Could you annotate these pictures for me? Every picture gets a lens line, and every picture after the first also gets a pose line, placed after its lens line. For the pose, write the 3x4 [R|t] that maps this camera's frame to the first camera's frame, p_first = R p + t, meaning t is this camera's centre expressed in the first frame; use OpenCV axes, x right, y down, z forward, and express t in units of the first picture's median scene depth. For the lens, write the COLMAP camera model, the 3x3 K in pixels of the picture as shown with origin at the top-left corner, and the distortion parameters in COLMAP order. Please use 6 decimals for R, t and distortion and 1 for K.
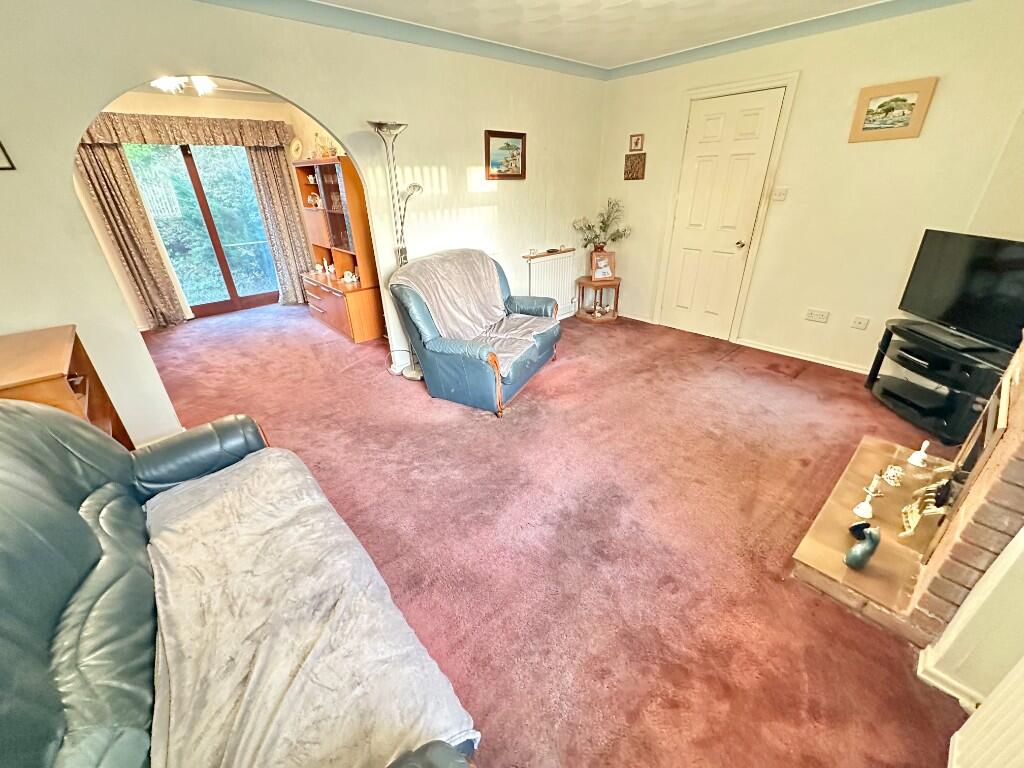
lens RADIAL K [[408.3, 0, 514.2], [0, 408.3, 384.8], [0, 0, 1]] dist [-0.003247, 0.000052]
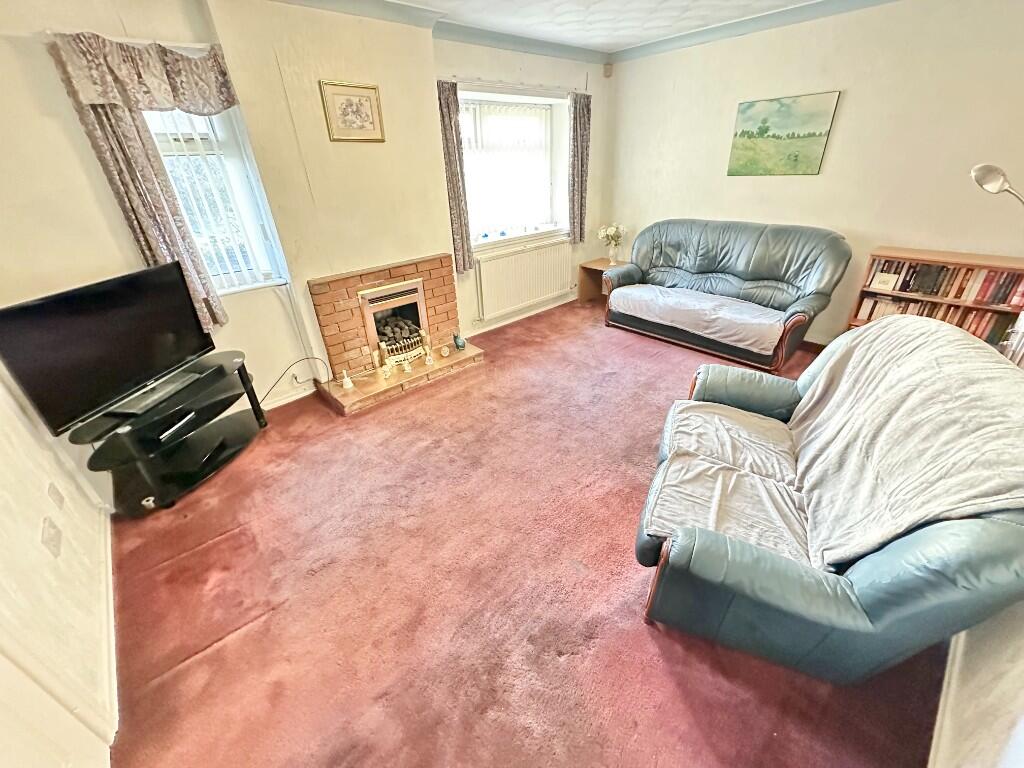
lens RADIAL K [[408.3, 0, 514.2], [0, 408.3, 383.7], [0, 0, 1]] dist [-0.003247, 0.000052]
pose [[-0.998274, 0.055521, 0.019129, 0.187092], [0.046998, 0.560050, 0.827125, -0.491496], [0.035209, 0.826596, -0.561693, 0.918339]]
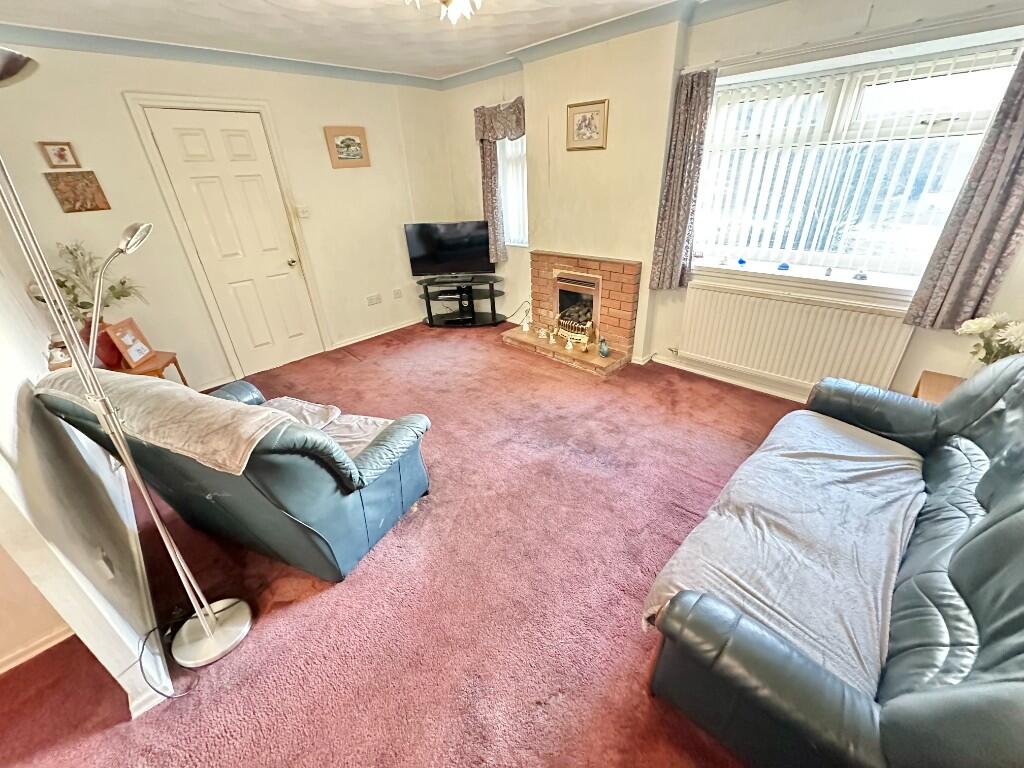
lens RADIAL K [[408.3, 0, 513.2], [0, 408.3, 383.0], [0, 0, 1]] dist [-0.003247, 0.000052]
pose [[-0.060307, -0.432514, 0.899608, -0.455302], [0.487134, 0.773885, 0.404725, -0.222600], [-0.871242, 0.462637, 0.164022, 0.429451]]
